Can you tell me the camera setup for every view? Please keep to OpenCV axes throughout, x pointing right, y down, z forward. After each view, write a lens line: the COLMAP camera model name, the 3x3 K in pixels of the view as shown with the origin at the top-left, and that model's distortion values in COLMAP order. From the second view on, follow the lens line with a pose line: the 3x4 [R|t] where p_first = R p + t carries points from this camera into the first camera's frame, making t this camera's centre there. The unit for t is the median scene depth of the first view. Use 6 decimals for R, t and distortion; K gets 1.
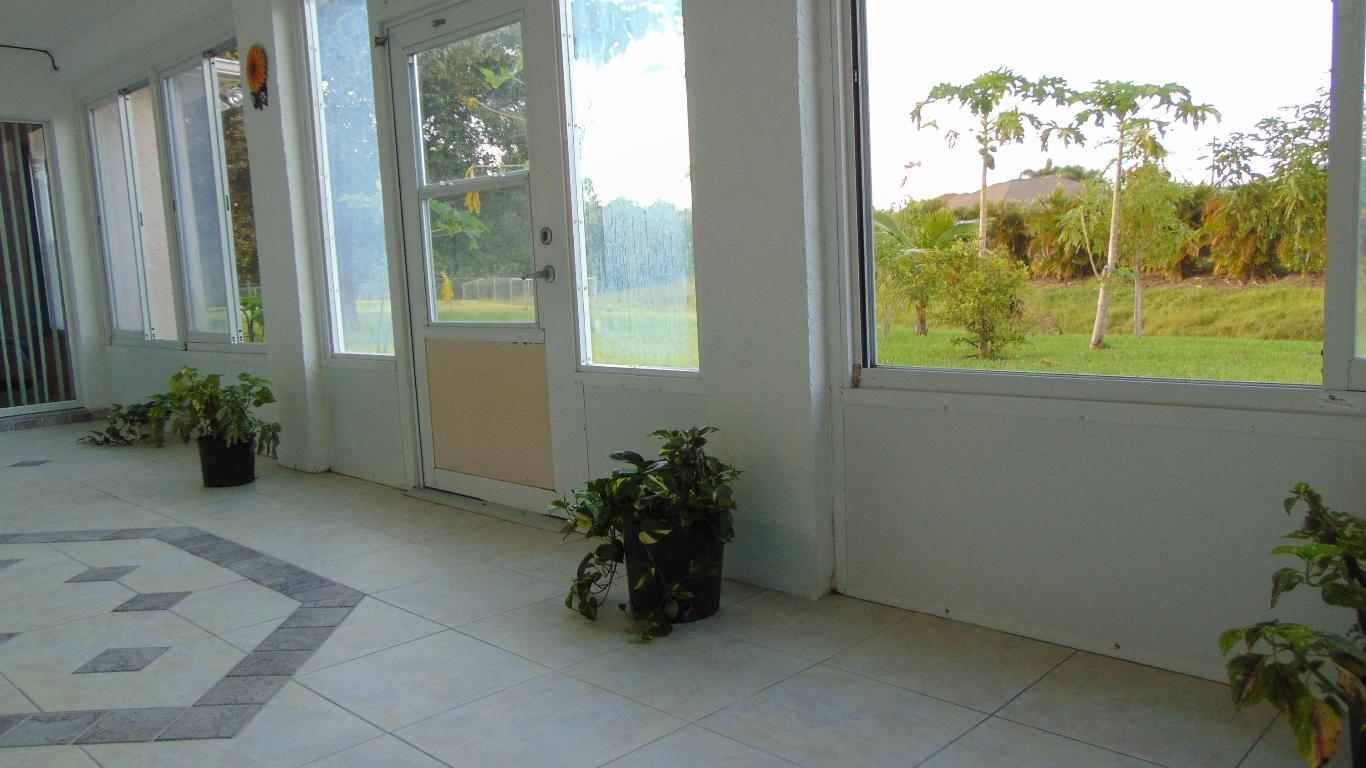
lens RADIAL K [[1034.9, 0, 687.0], [0, 1034.9, 379.8], [0, 0, 1]] dist [0.010678, 0.003879]
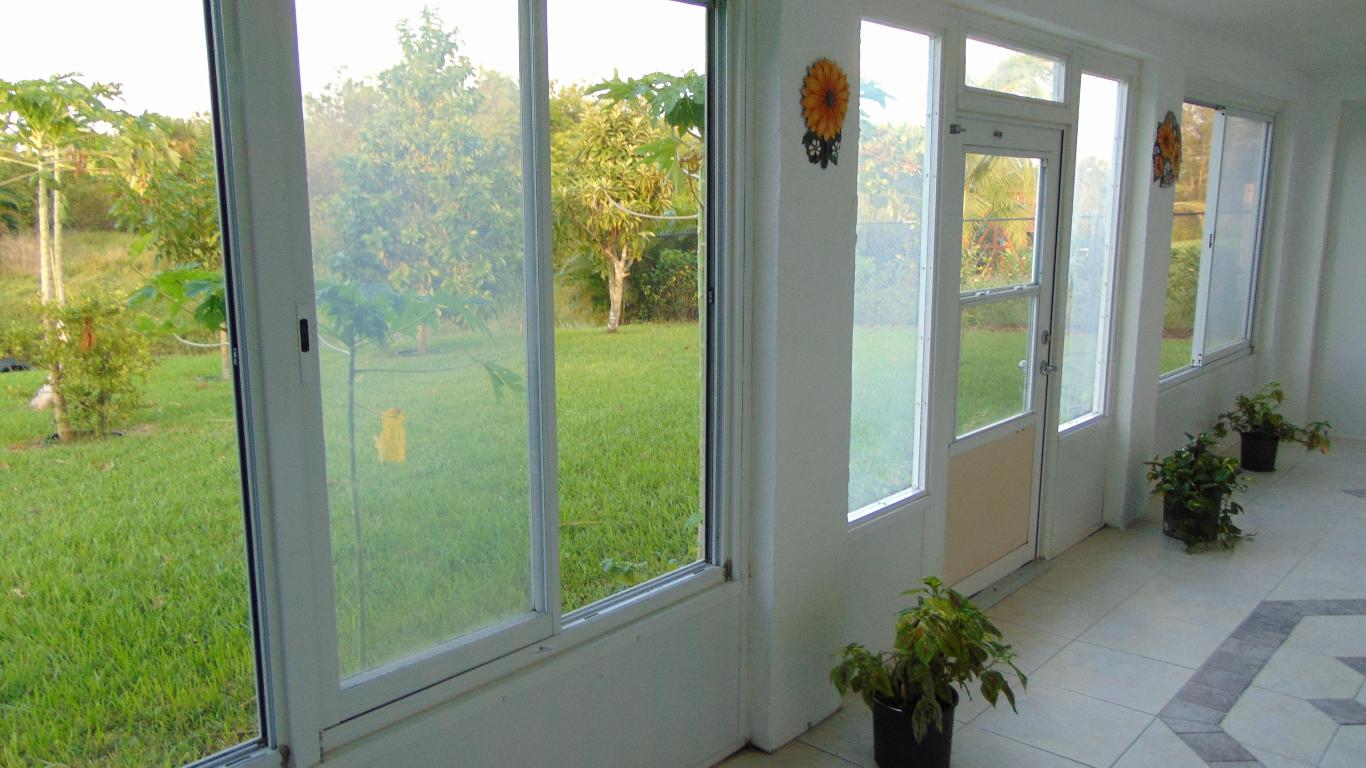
lens RADIAL K [[1034.9, 0, 687.0], [0, 1034.9, 379.8], [0, 0, 1]] dist [0.010678, 0.003879]
pose [[-0.049769, -0.102438, 0.993494, -1.536403], [0.139100, 0.984321, 0.108460, -0.321496], [-0.989027, 0.143593, -0.034739, 1.681777]]
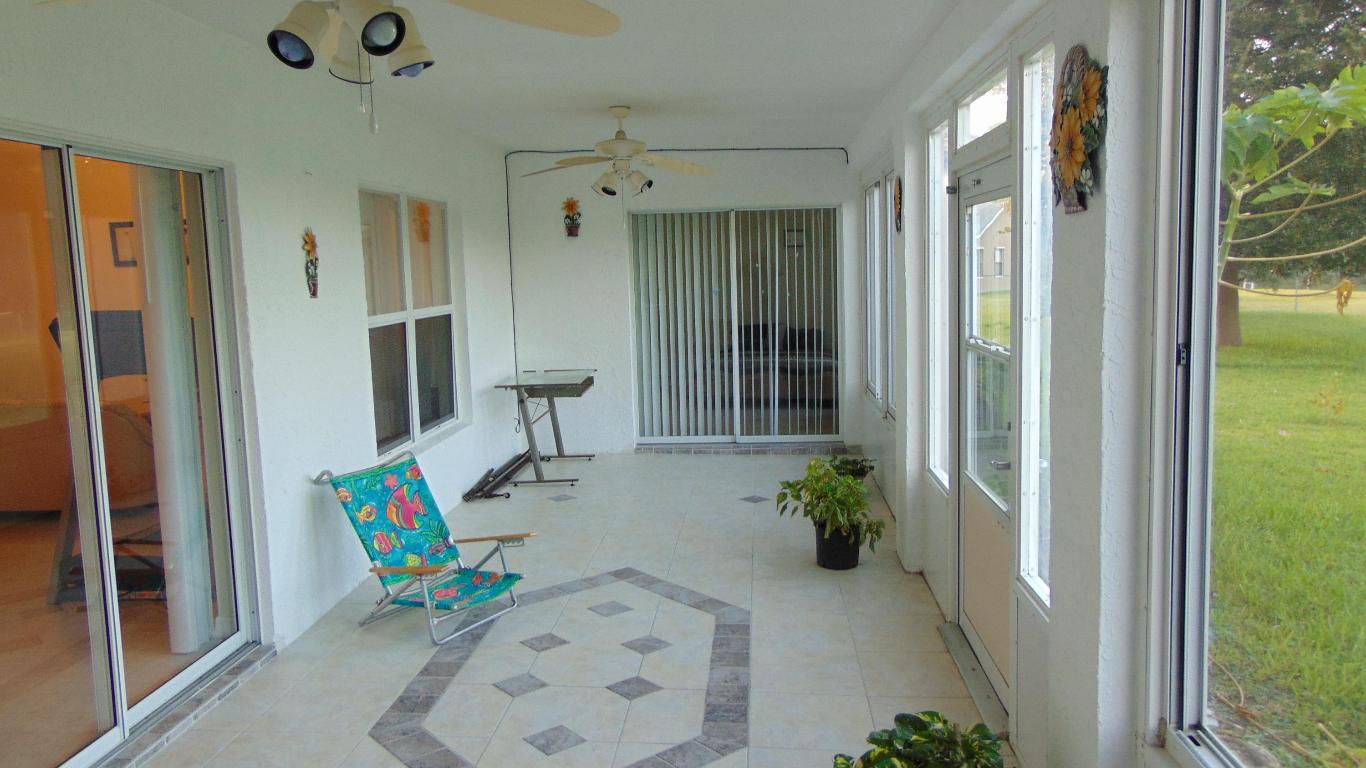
lens RADIAL K [[1034.9, 0, 687.0], [0, 1034.9, 379.8], [0, 0, 1]] dist [0.010678, 0.003879]
pose [[0.647642, 0.118816, -0.752624, 0.428136], [-0.097839, 0.992558, 0.072503, -0.252406], [0.755637, 0.026680, 0.654447, 0.192588]]
